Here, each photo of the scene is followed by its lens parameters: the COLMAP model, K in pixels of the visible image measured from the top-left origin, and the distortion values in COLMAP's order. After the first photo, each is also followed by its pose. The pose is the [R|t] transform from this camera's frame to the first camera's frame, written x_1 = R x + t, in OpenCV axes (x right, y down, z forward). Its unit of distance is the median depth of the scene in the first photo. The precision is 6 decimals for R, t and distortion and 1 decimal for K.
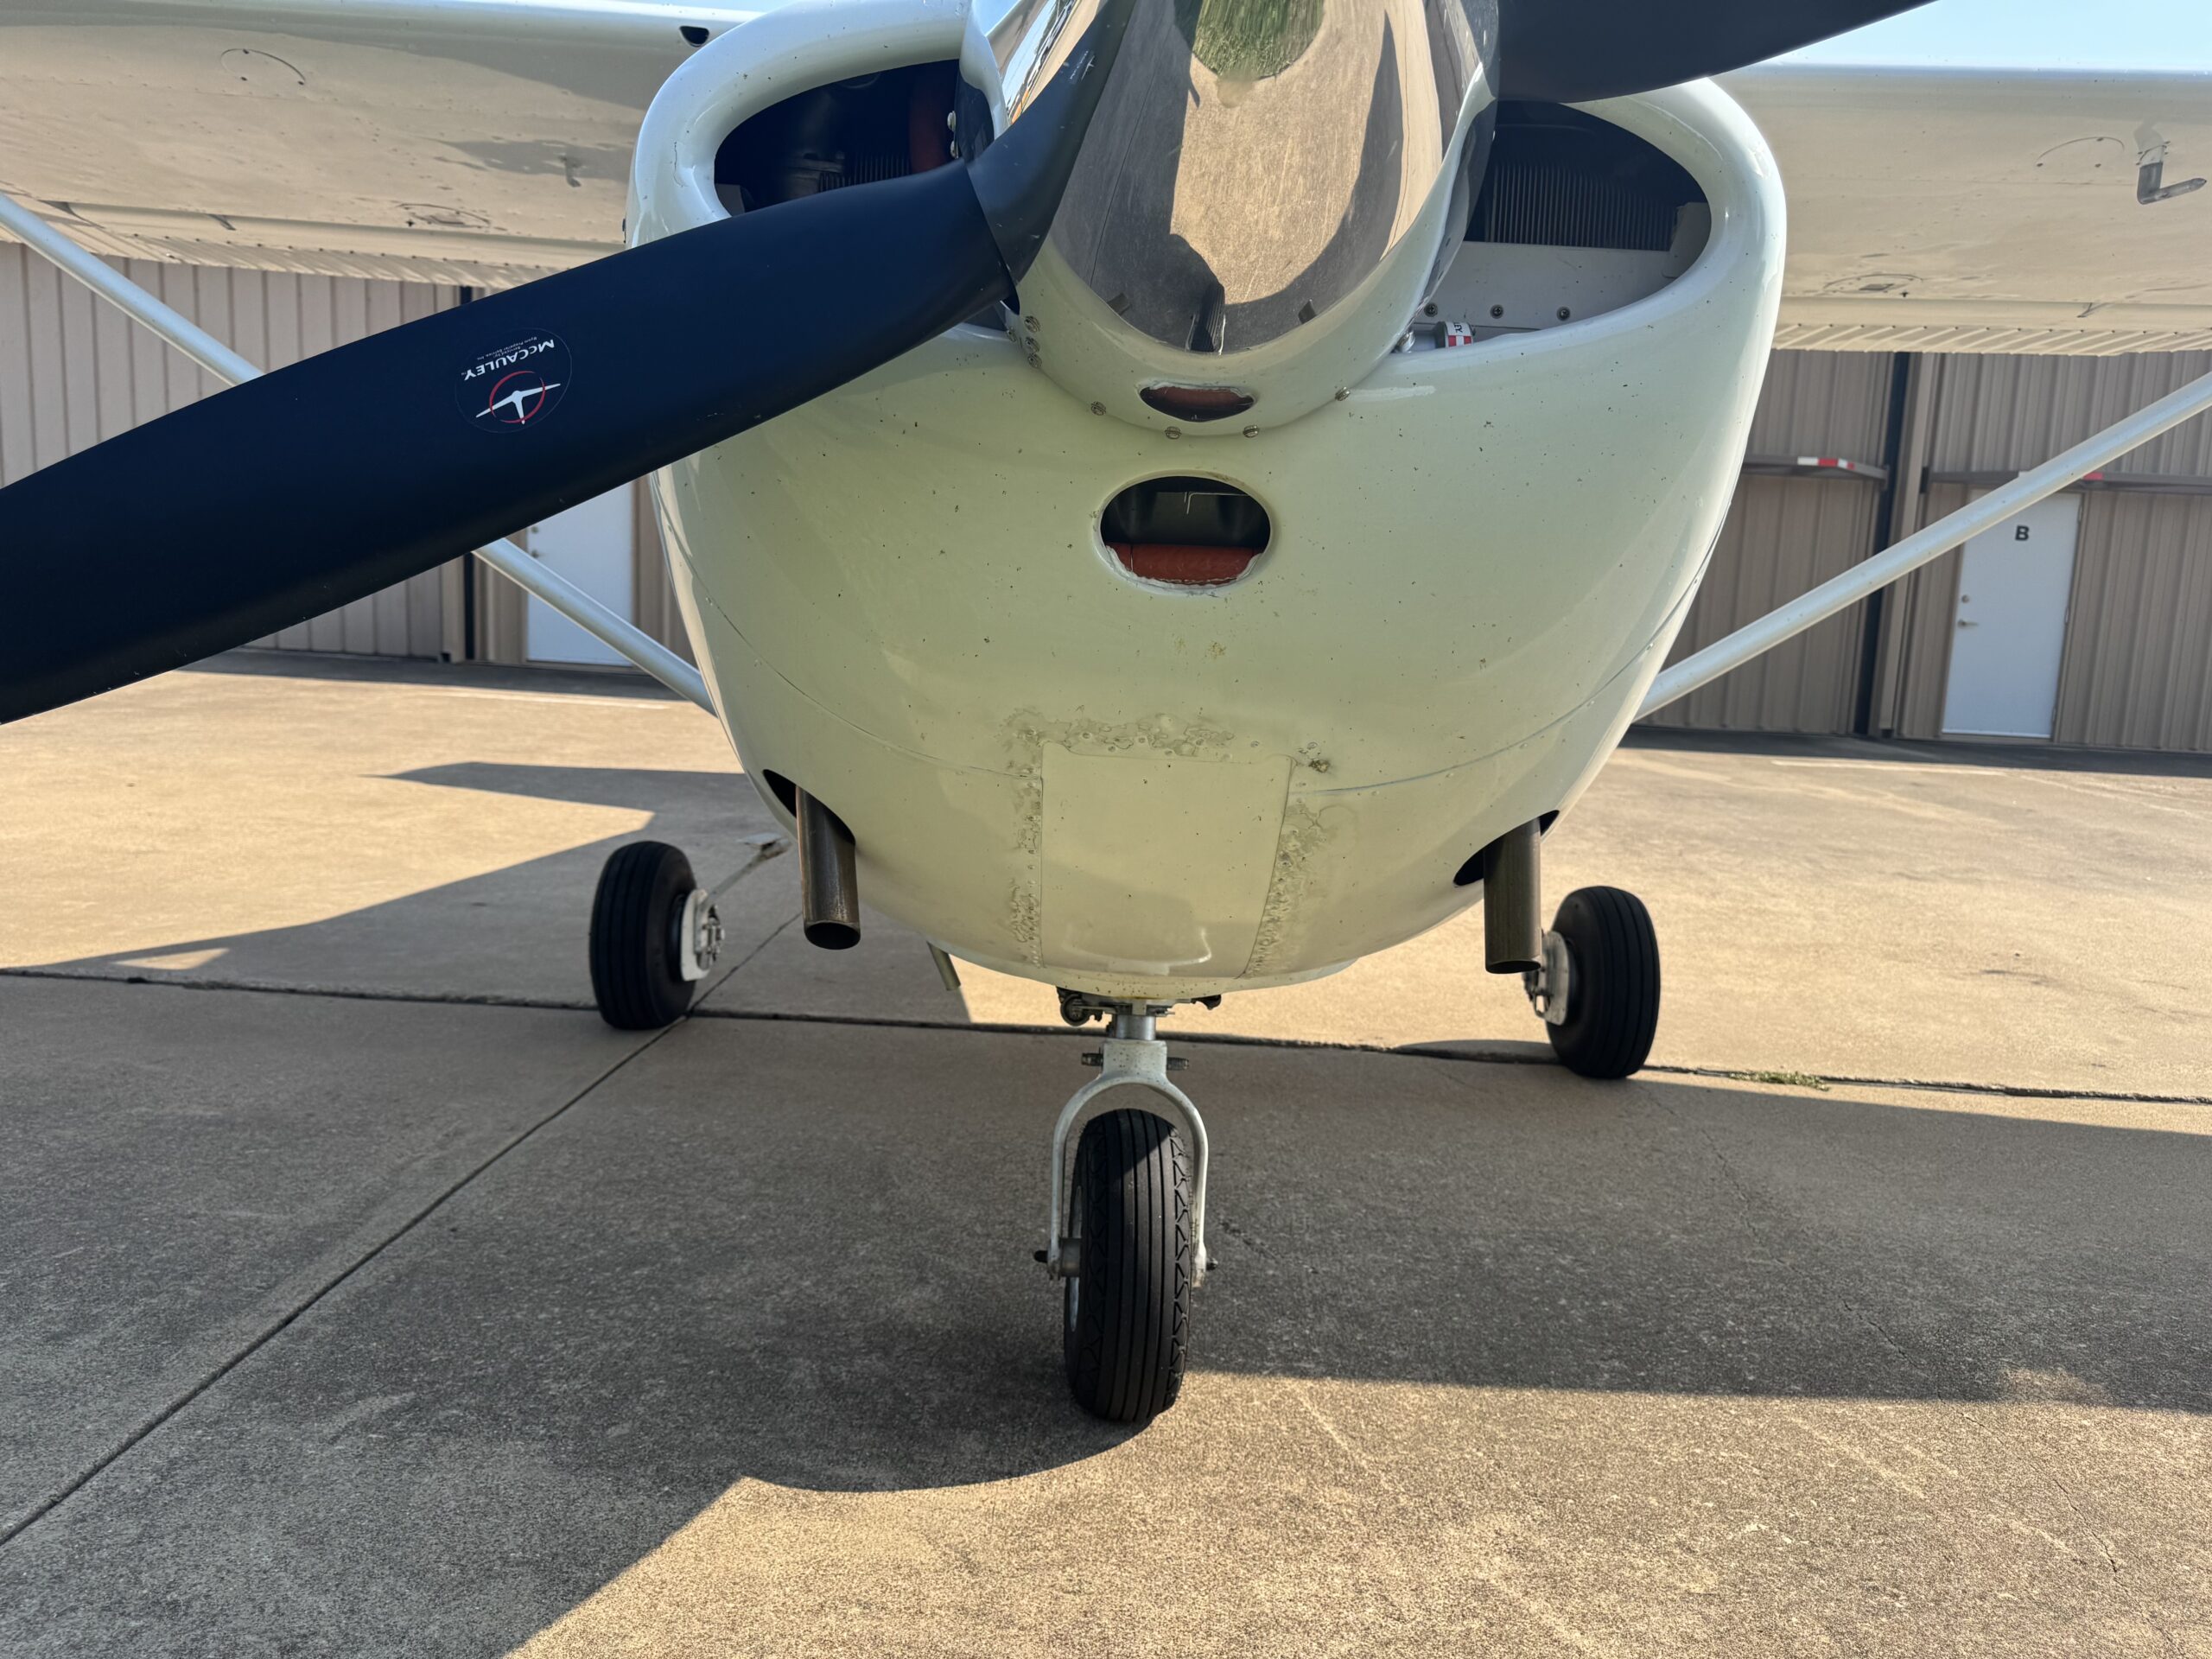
lens RADIAL K [[1579.2, 0, 1091.7], [0, 1579.2, 809.9], [0, 0, 1]] dist [0.017653, -0.036420]
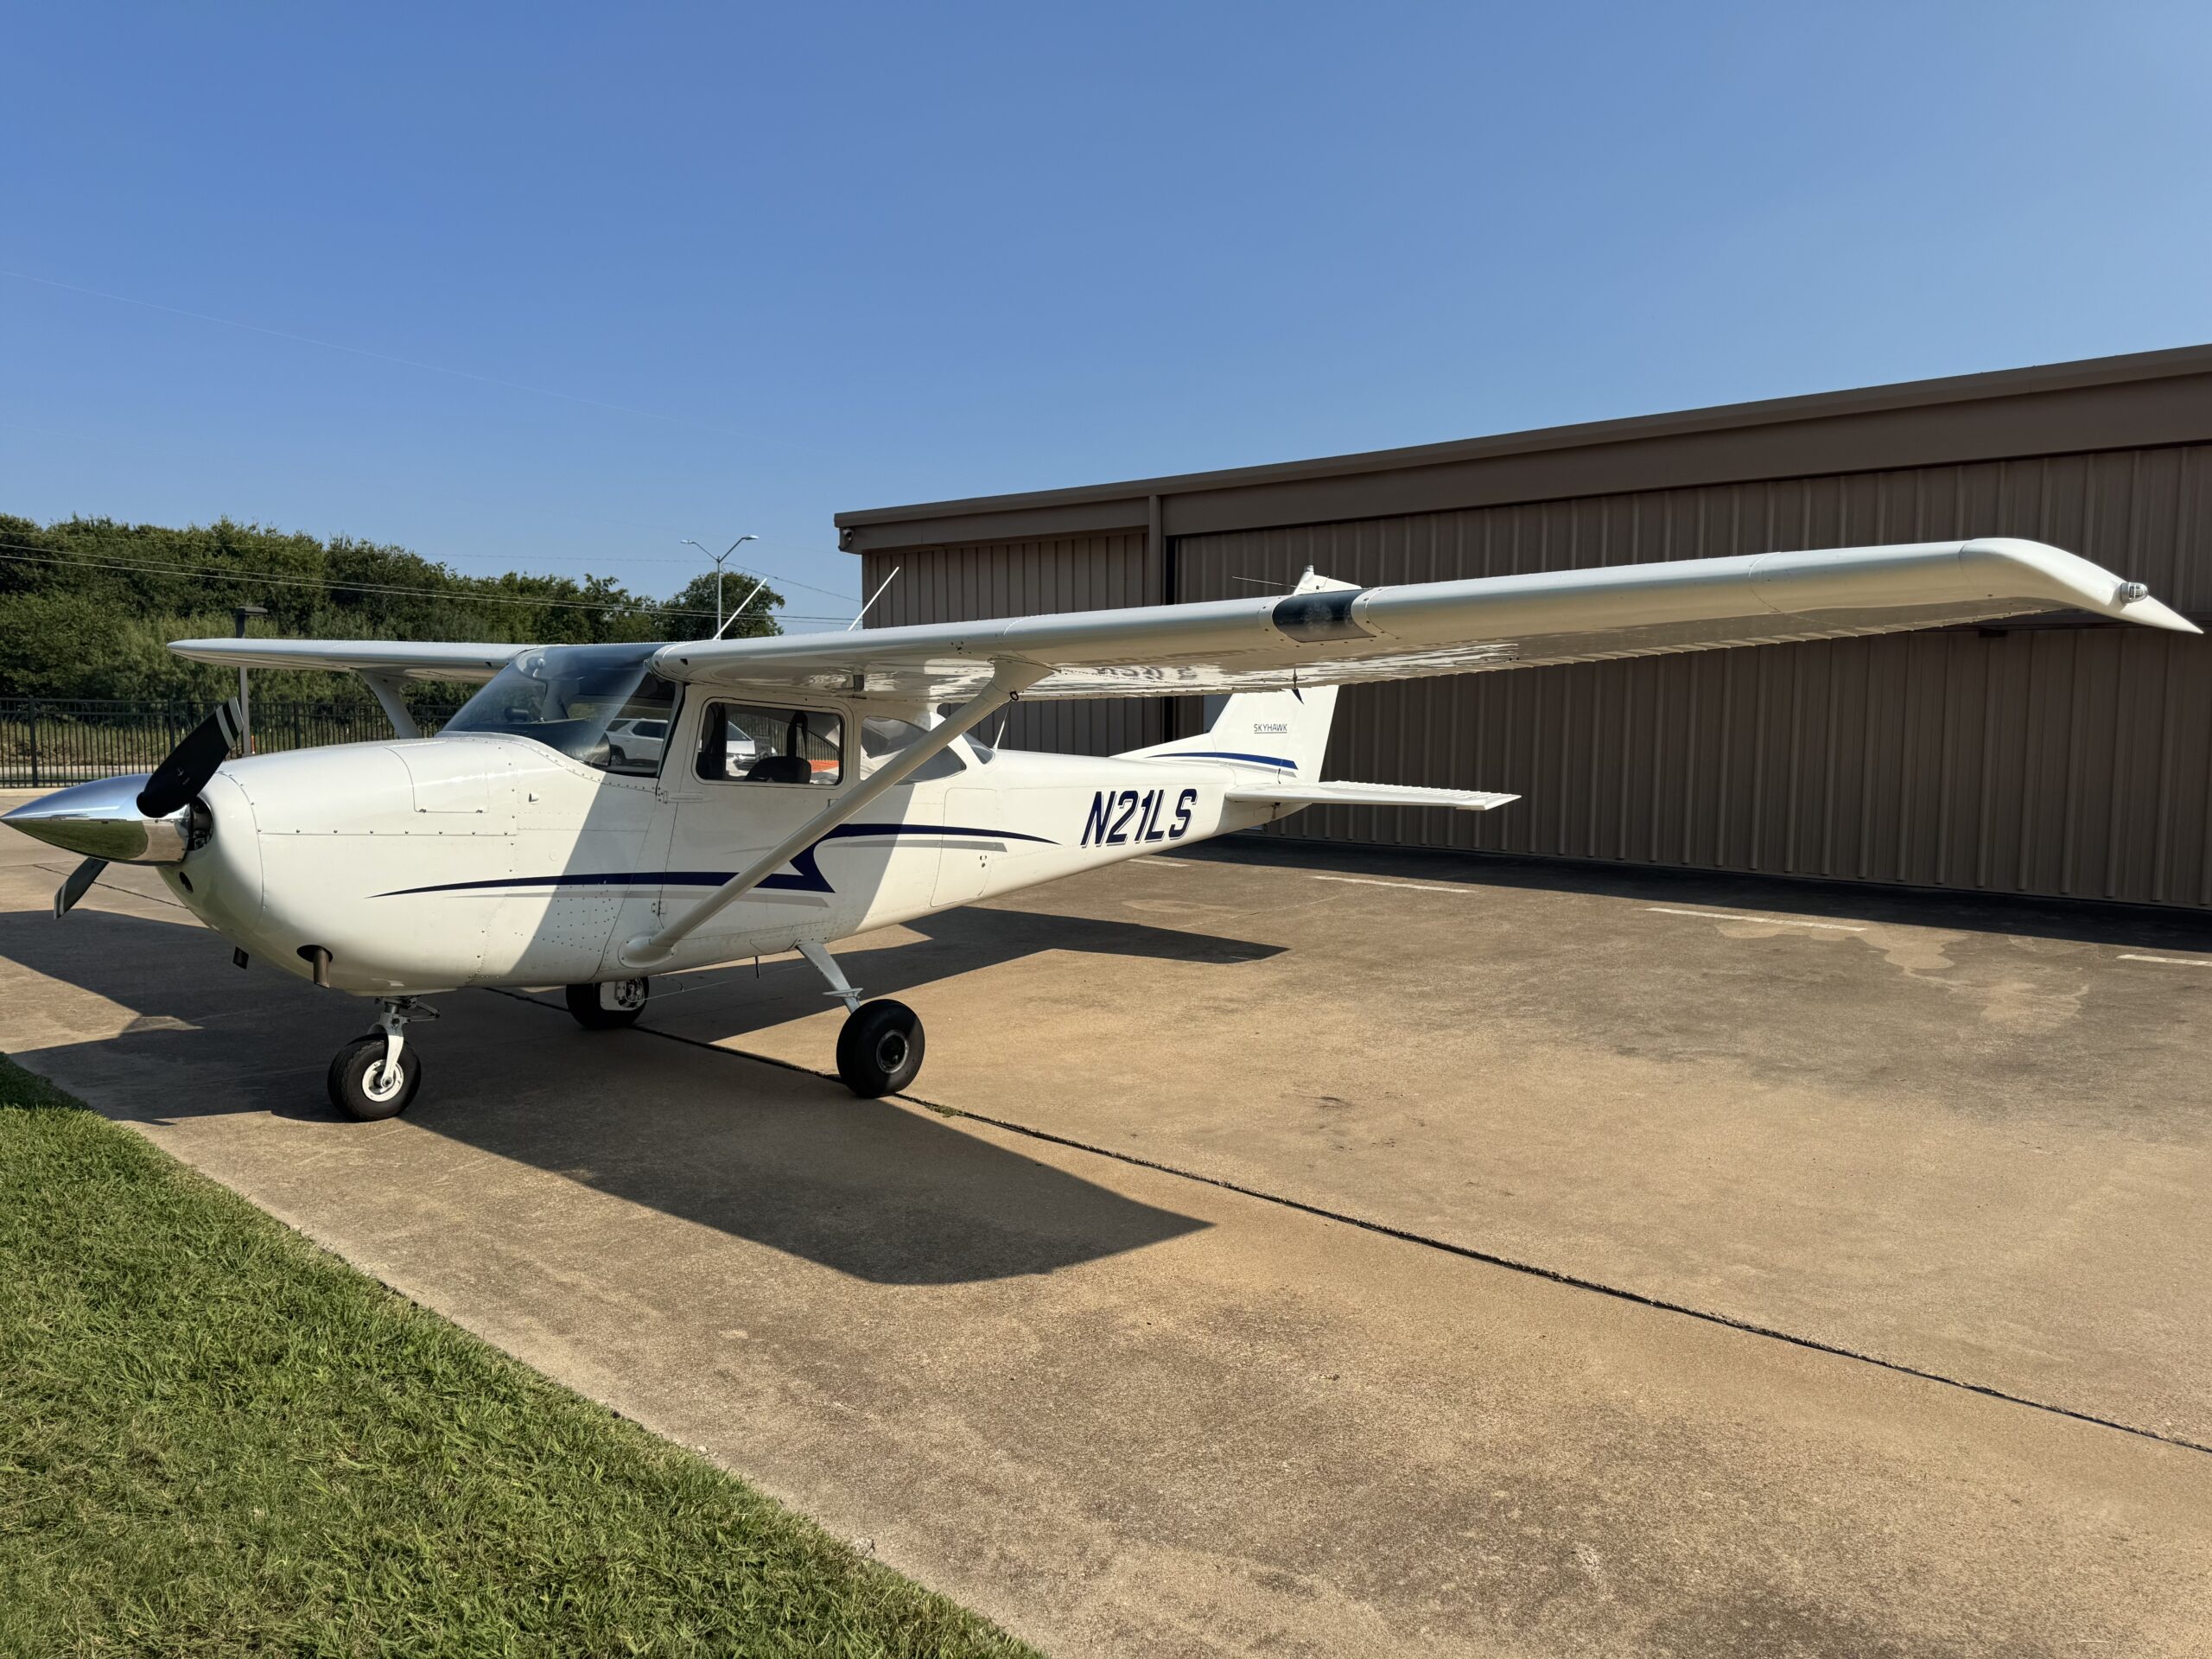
lens RADIAL K [[1544.9, 0, 1097.6], [0, 1544.9, 838.0], [0, 0, 1]] dist [0.140832, -0.248770]
pose [[0.760696, 0.012720, -0.648984, 2.367862], [-0.053692, 0.997615, -0.043381, -0.109018], [0.646884, 0.067845, 0.759564, -0.396714]]
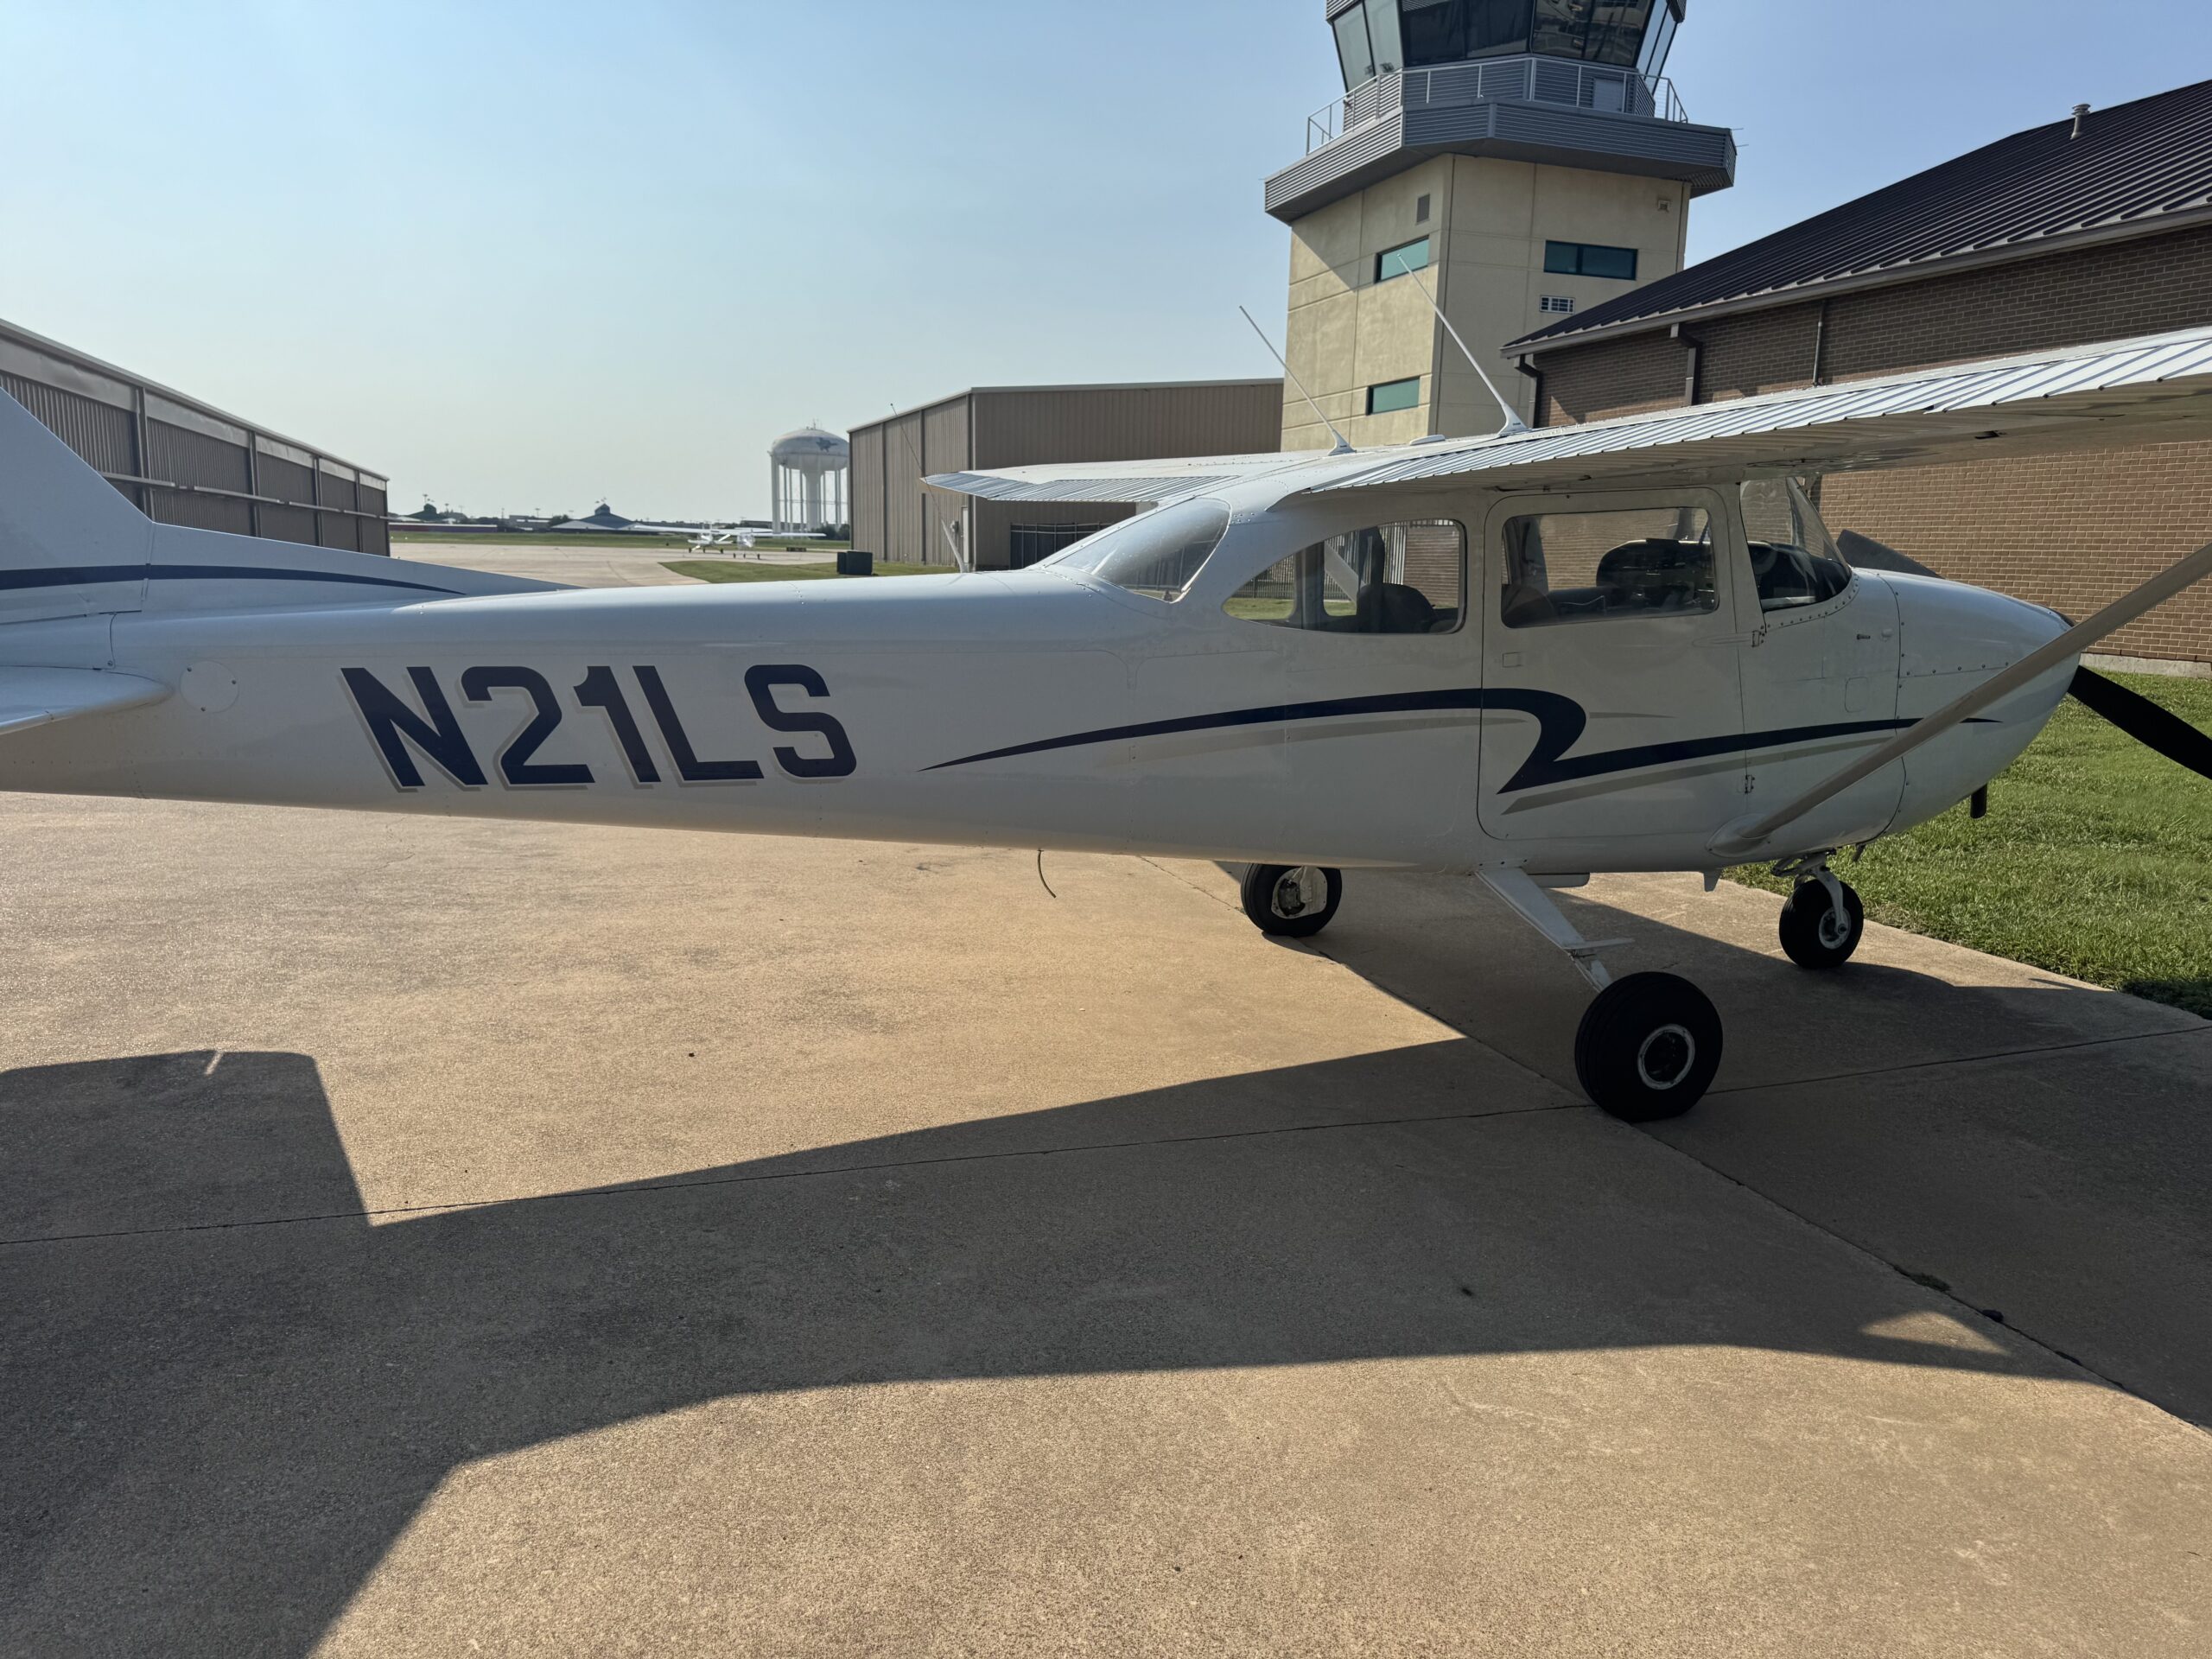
lens RADIAL K [[1553.0, 0, 1101.9], [0, 1553.0, 835.8], [0, 0, 1]] dist [0.097562, -0.160776]
pose [[-0.360245, -0.220475, 0.906430, -1.635832], [0.076125, 0.961481, 0.264120, -0.593052], [-0.929747, 0.164150, -0.329585, 2.407397]]
